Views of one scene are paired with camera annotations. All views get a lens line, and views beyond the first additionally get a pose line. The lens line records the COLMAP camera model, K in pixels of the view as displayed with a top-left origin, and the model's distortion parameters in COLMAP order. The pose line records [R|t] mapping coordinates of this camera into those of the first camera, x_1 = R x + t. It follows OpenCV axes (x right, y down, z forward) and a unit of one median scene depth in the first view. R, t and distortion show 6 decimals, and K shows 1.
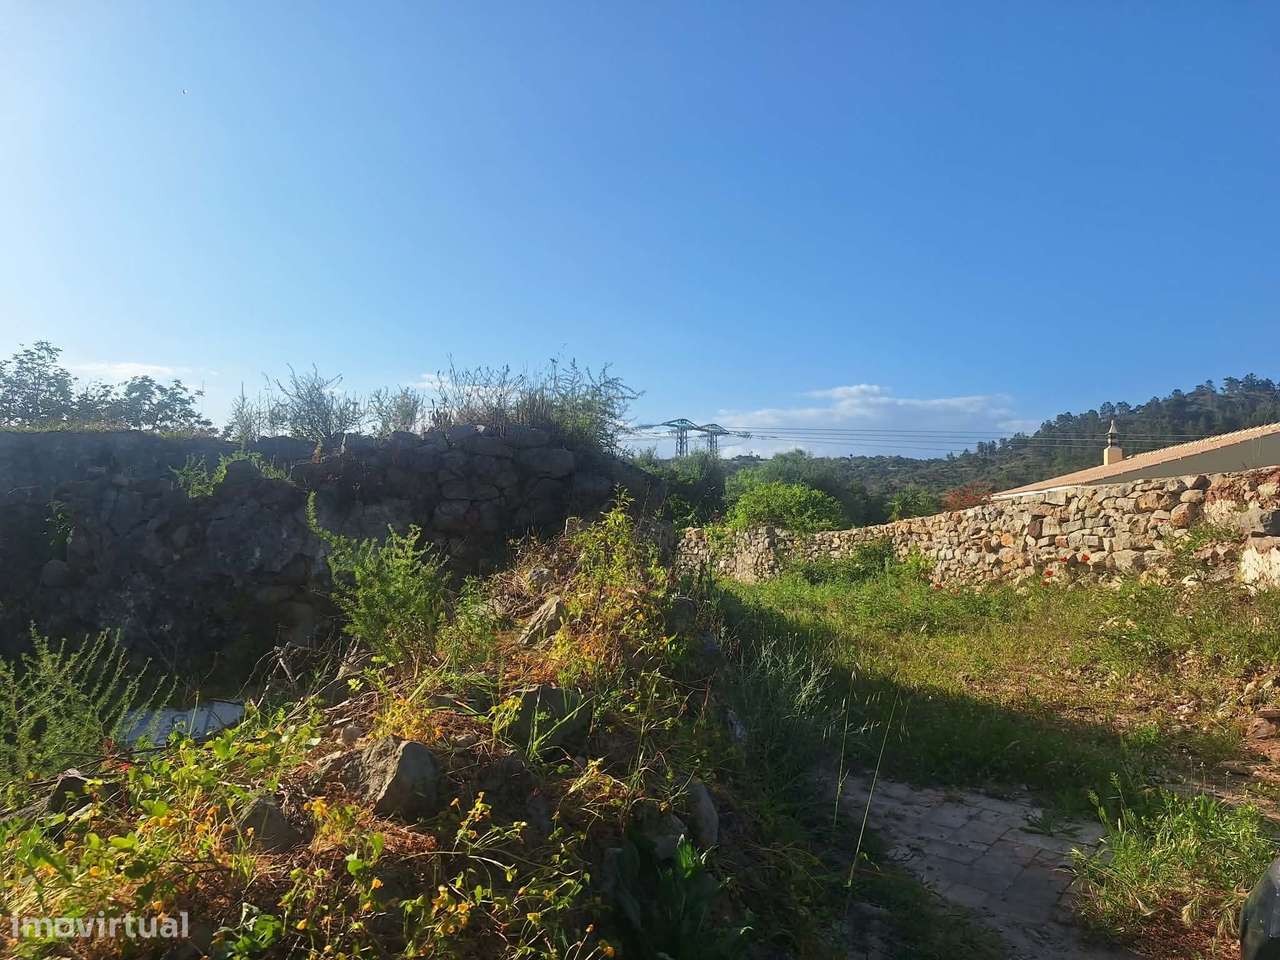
lens RADIAL K [[939.7, 0, 638.4], [0, 939.7, 472.8], [0, 0, 1]] dist [0.153740, -0.261784]
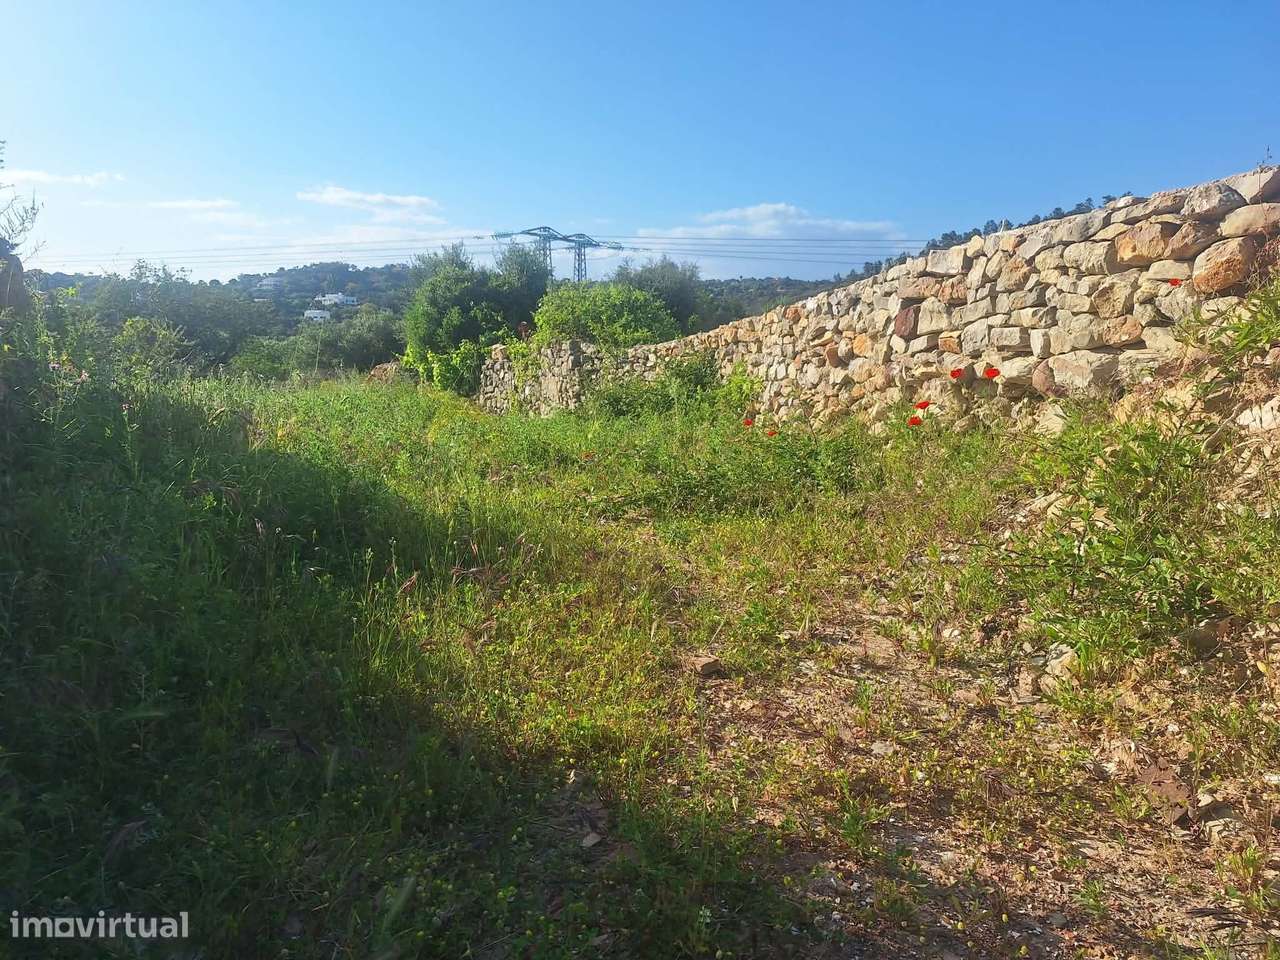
lens RADIAL K [[939.7, 0, 638.4], [0, 939.7, 472.8], [0, 0, 1]] dist [0.153740, -0.261784]
pose [[0.993658, -0.021542, 0.110360, 0.171019], [0.000968, 0.983078, 0.183182, 0.038398], [-0.112439, -0.181914, 0.976865, 0.399861]]
